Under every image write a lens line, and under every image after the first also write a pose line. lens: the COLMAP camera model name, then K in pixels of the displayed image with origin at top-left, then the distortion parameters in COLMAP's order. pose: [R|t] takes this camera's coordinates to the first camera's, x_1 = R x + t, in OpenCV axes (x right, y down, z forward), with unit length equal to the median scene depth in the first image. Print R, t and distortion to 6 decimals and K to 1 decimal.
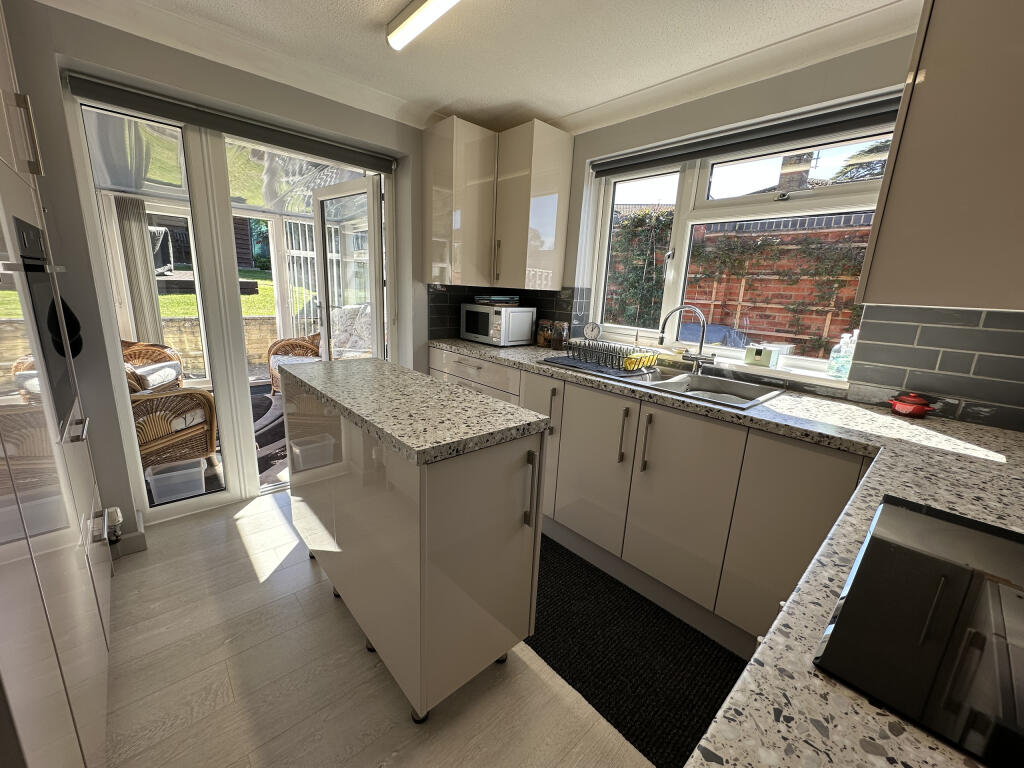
lens RADIAL K [[404.2, 0, 512.4], [0, 404.2, 382.6], [0, 0, 1]] dist [-0.005738, 0.000459]
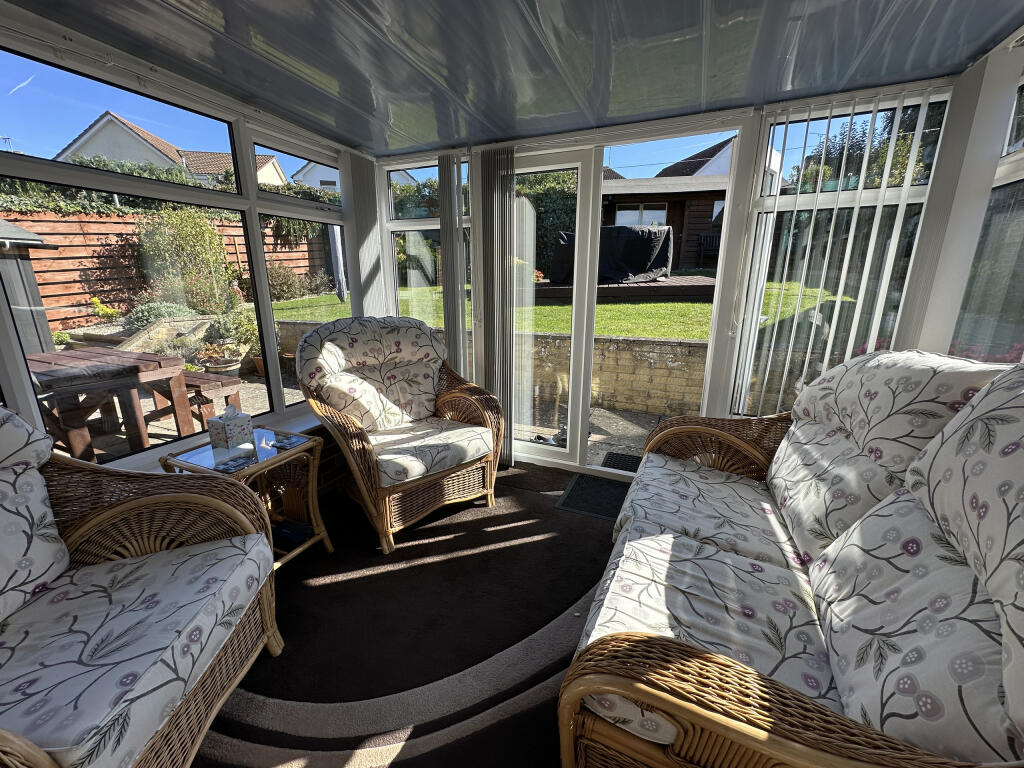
lens RADIAL K [[404.2, 0, 514.4], [0, 404.2, 384.8], [0, 0, 1]] dist [-0.005738, 0.000459]
pose [[0.404784, 0.183968, -0.895715, -0.318586], [-0.192282, 0.974776, 0.113311, -0.176037], [0.893967, 0.126363, 0.429948, 0.760799]]
